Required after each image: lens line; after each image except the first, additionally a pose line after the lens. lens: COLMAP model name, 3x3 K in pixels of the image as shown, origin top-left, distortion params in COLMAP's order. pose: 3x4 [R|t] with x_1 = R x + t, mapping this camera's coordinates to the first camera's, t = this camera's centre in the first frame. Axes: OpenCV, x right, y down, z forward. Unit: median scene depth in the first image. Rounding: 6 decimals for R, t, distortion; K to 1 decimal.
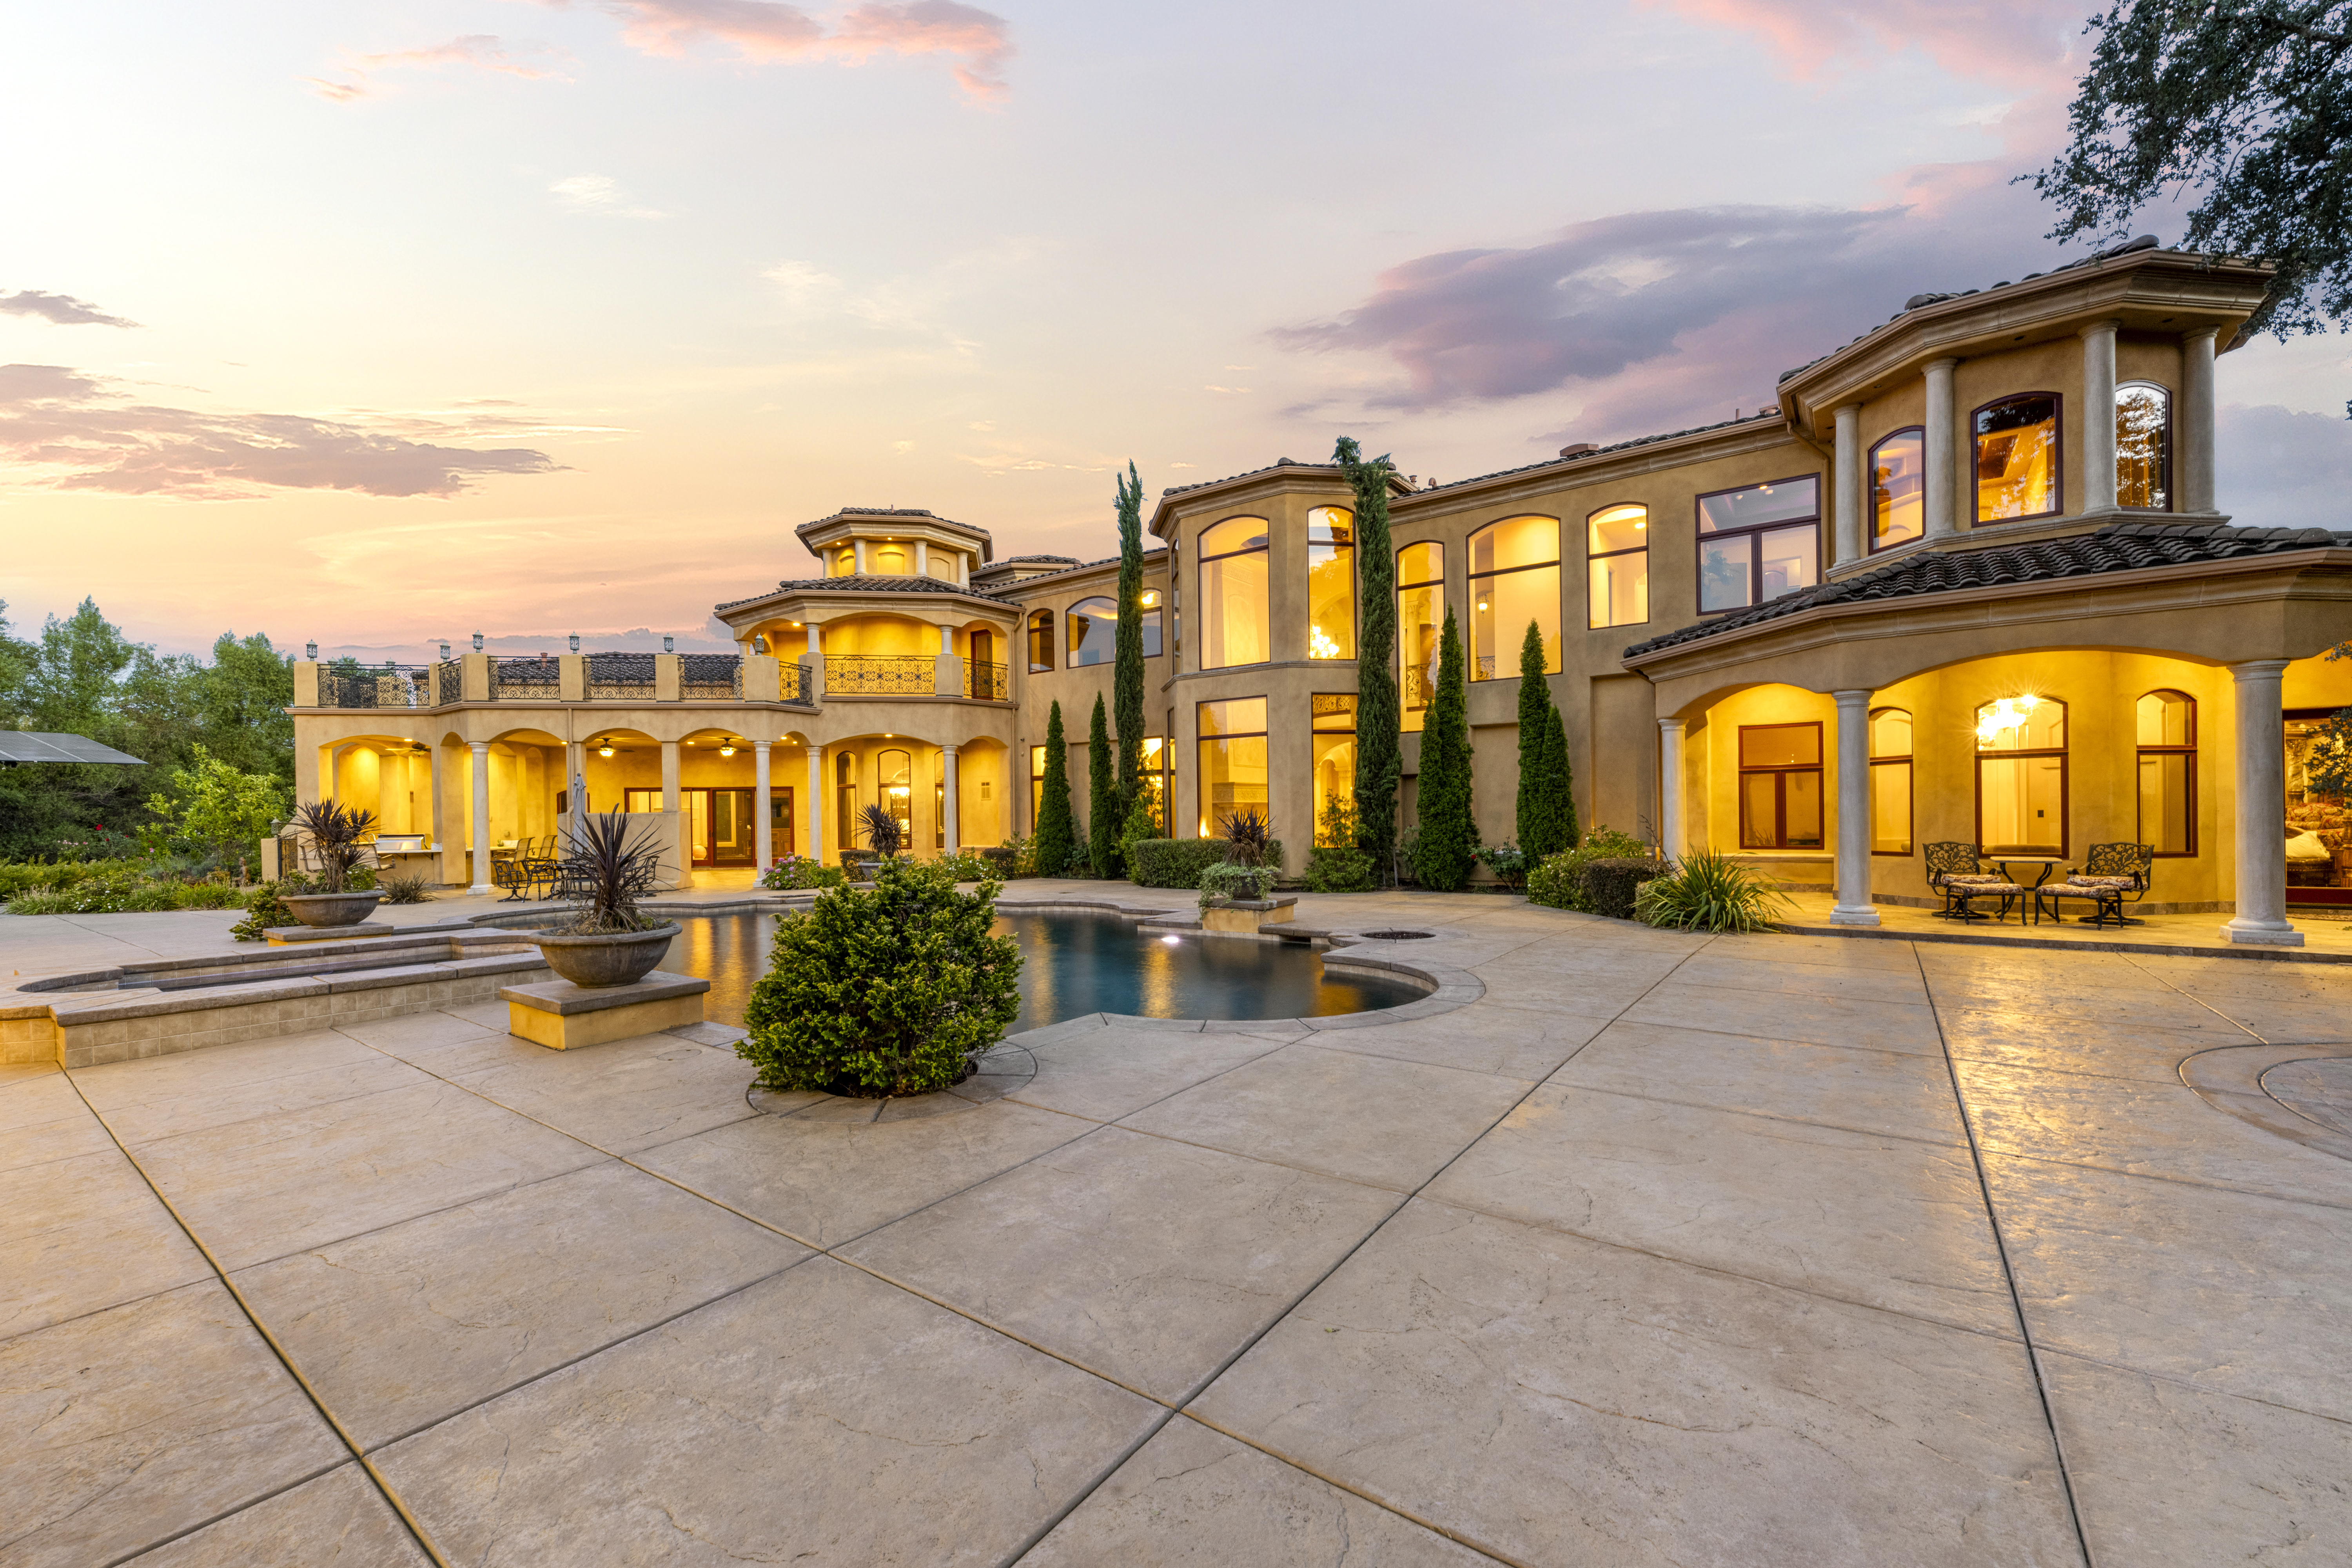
lens RADIAL K [[973.5, 0, 1172.2], [0, 973.5, 823.5], [0, 0, 1]] dist [0.000683, 0.000304]
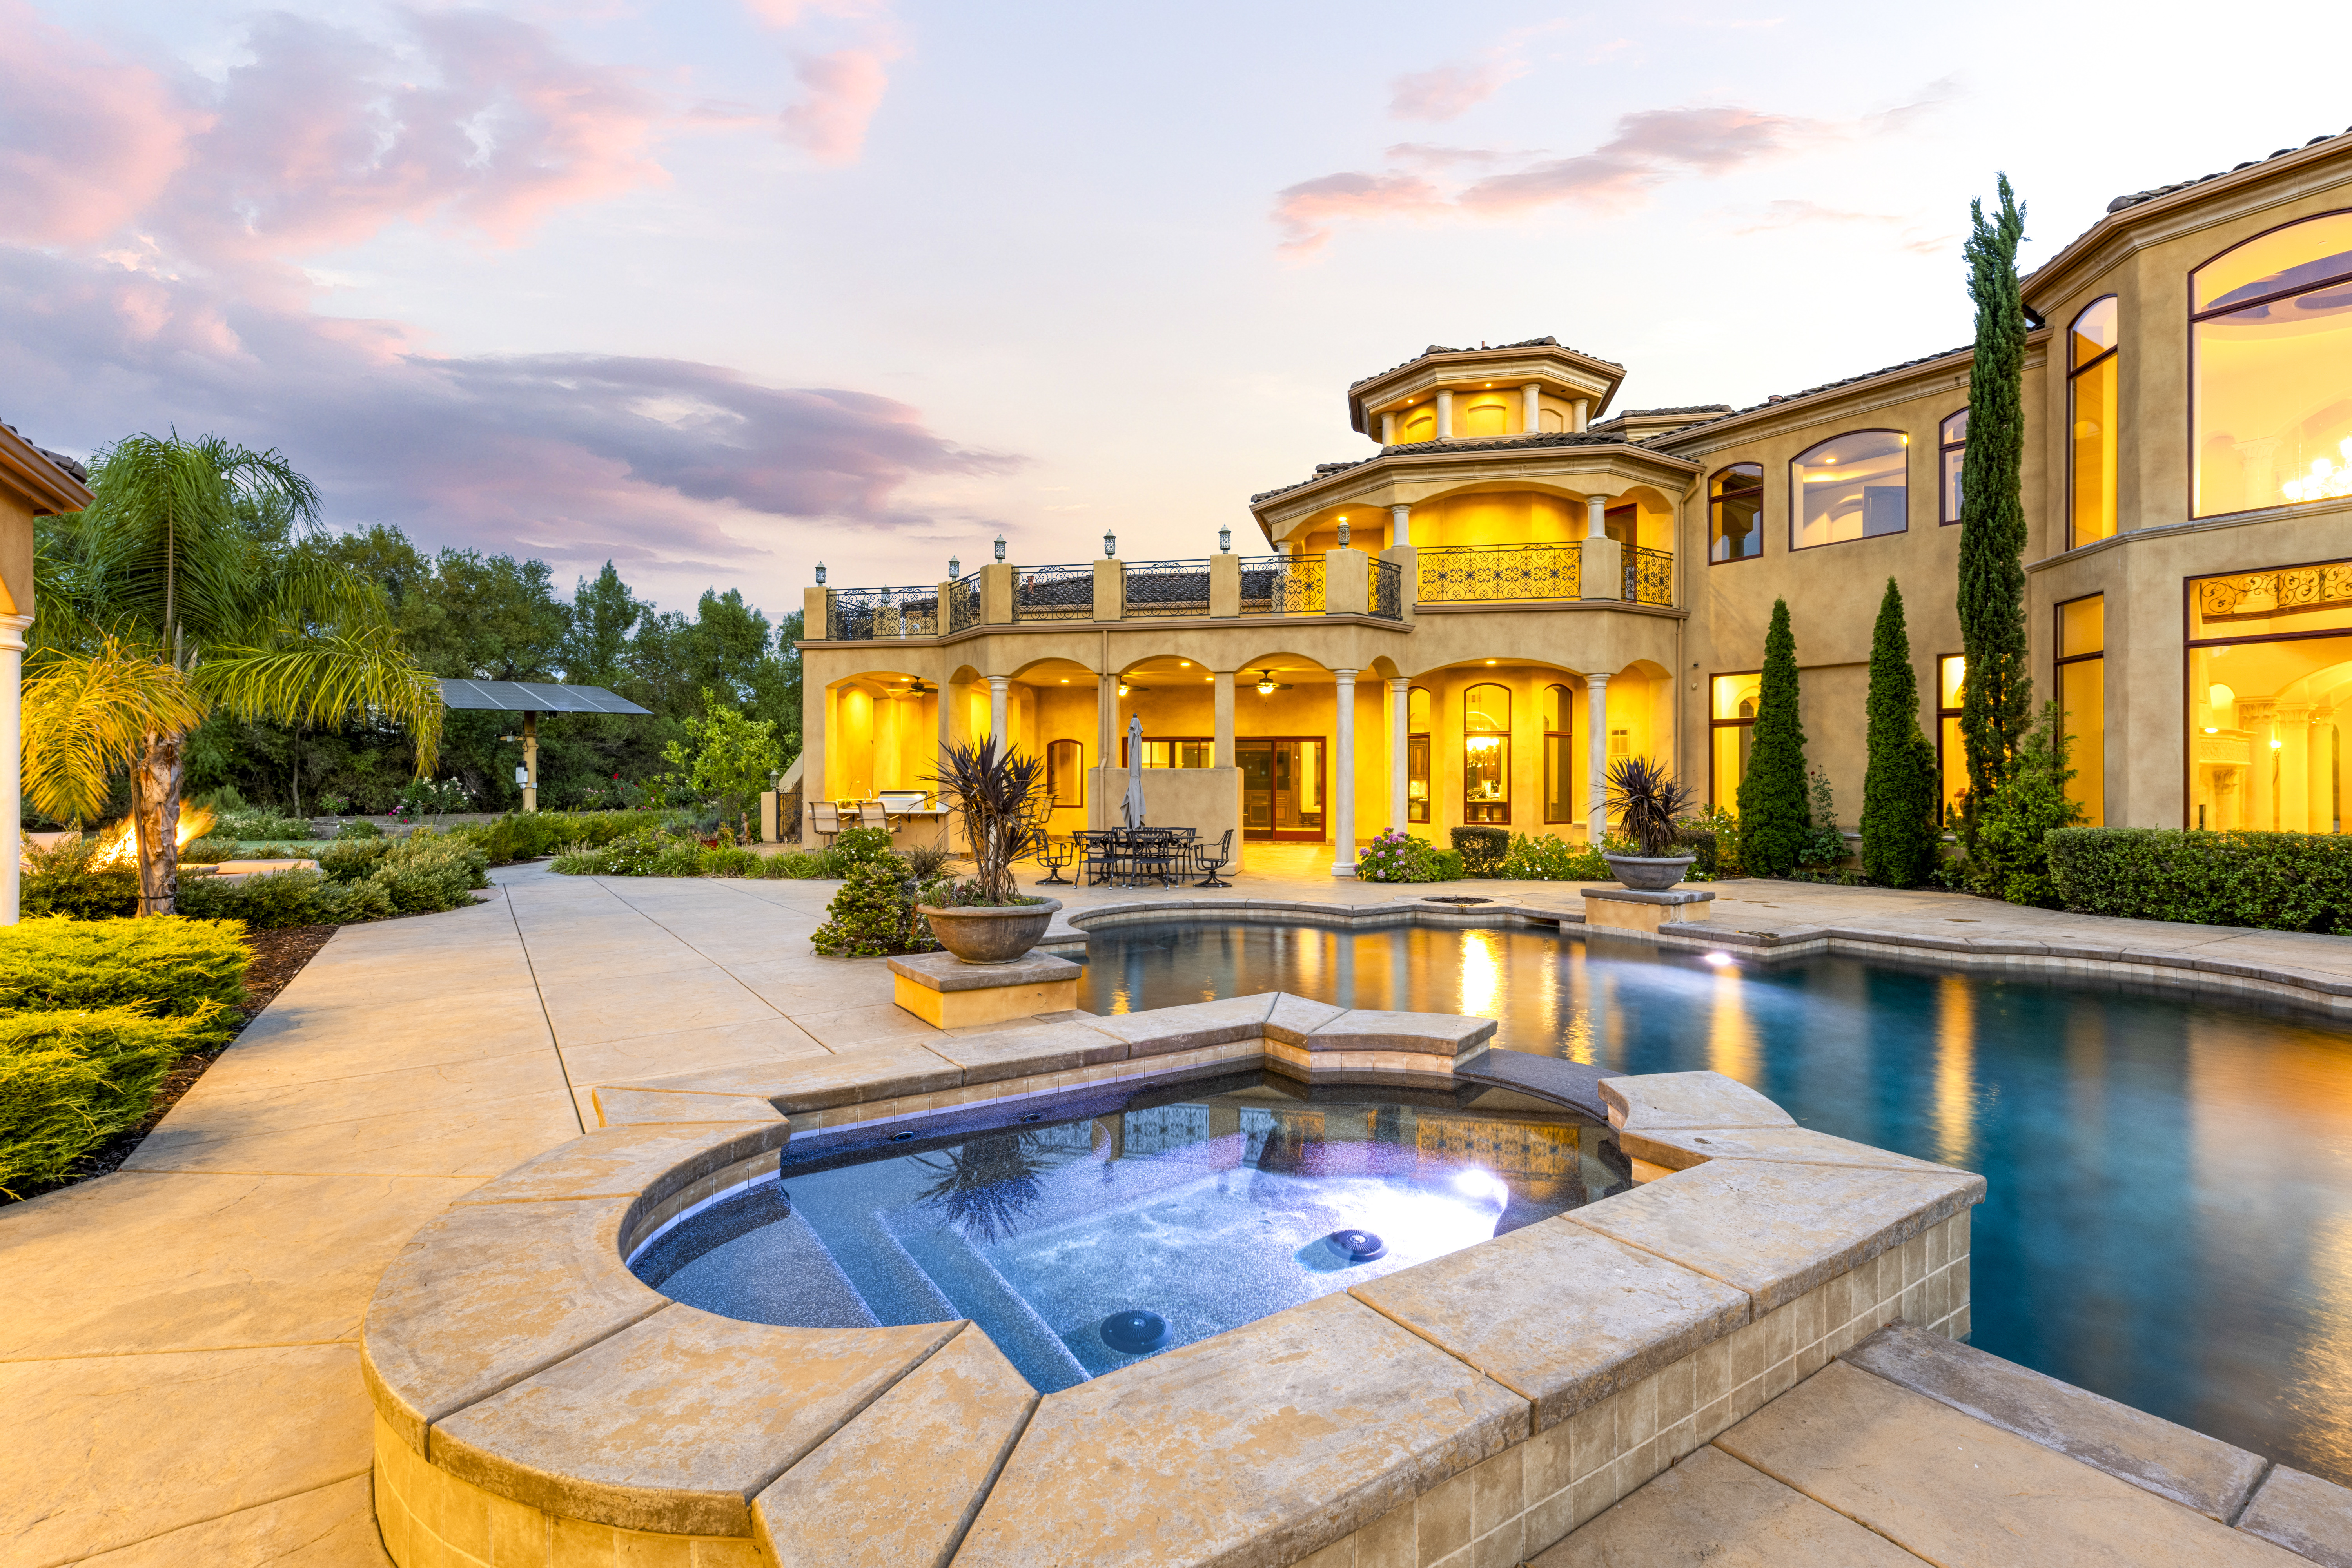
lens RADIAL K [[1067.4, 0, 1169.4], [0, 1067.4, 776.7], [0, 0, 1]] dist [0.000145, 0.000260]
pose [[0.941285, 0.014986, -0.337281, -0.285595], [-0.017751, 0.999829, -0.005118, -0.000235], [0.337147, 0.010805, 0.941390, 0.230232]]
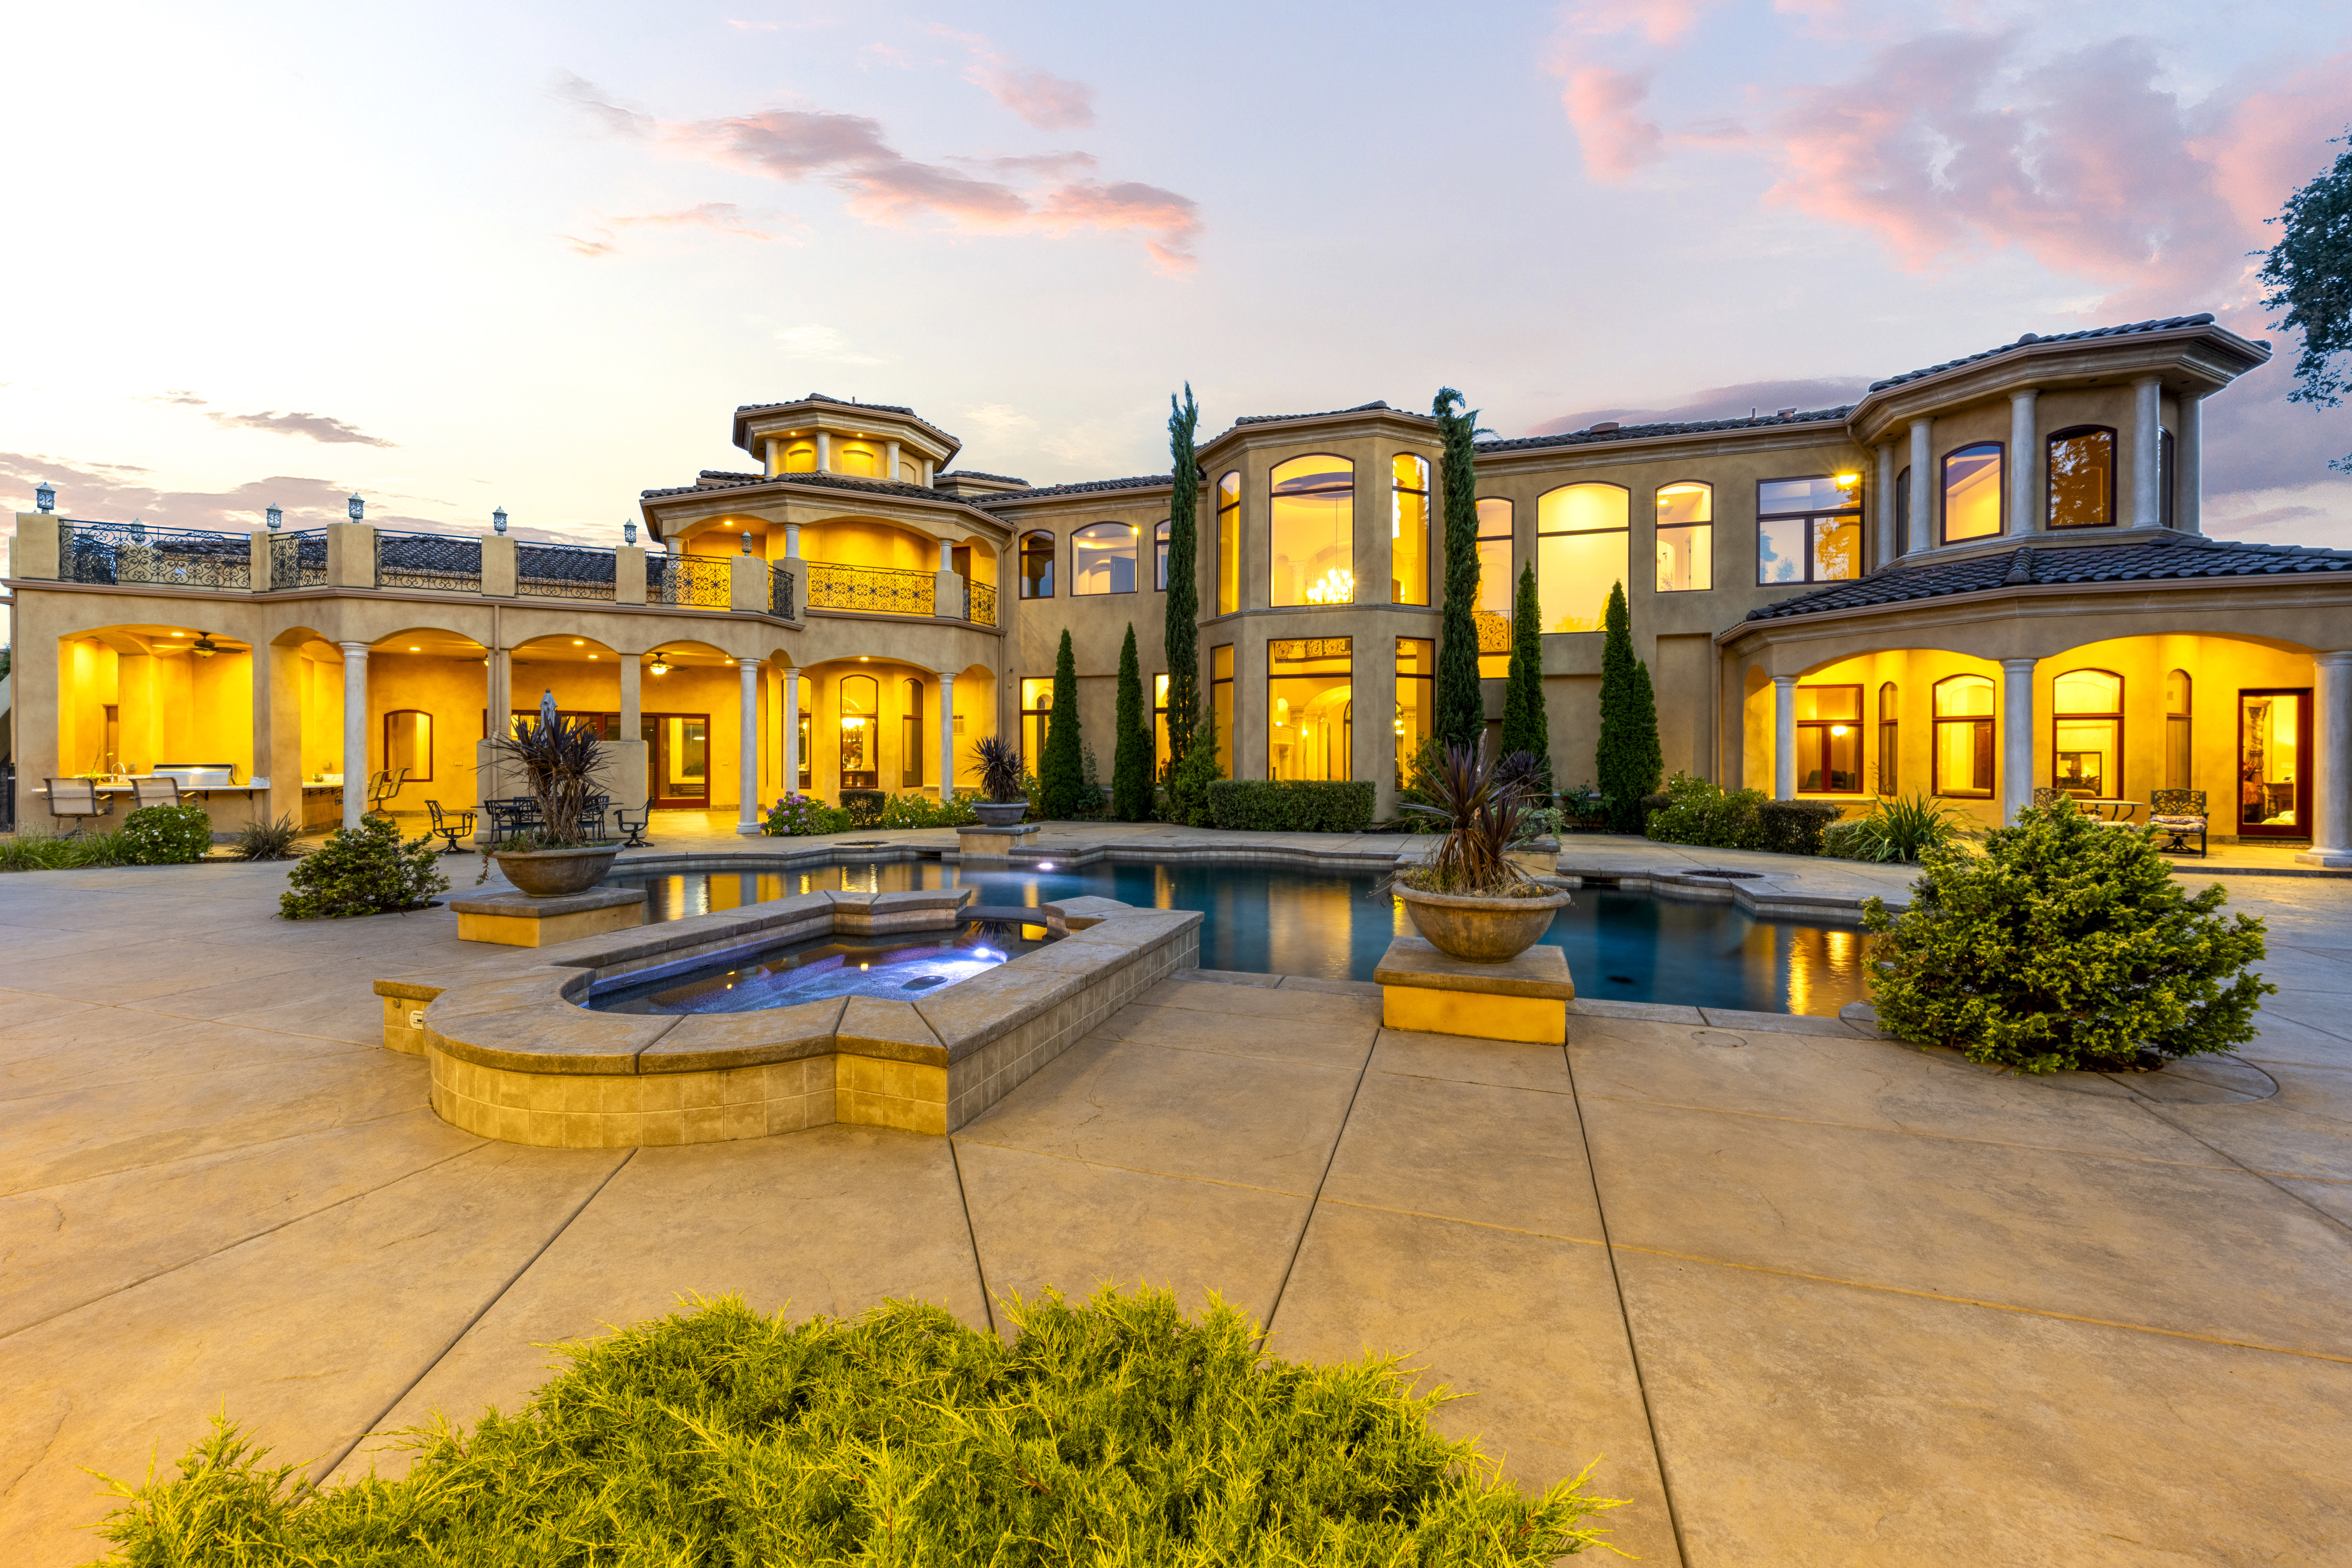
lens RADIAL K [[963.1, 0, 1163.0], [0, 963.1, 762.1], [0, 0, 1]] dist [0.000433, 0.000129]
pose [[0.953087, 0.013799, 0.302381, -0.339663], [-0.012799, 0.999904, -0.005291, 0.004302], [-0.302425, 0.001173, 0.953172, 0.105078]]
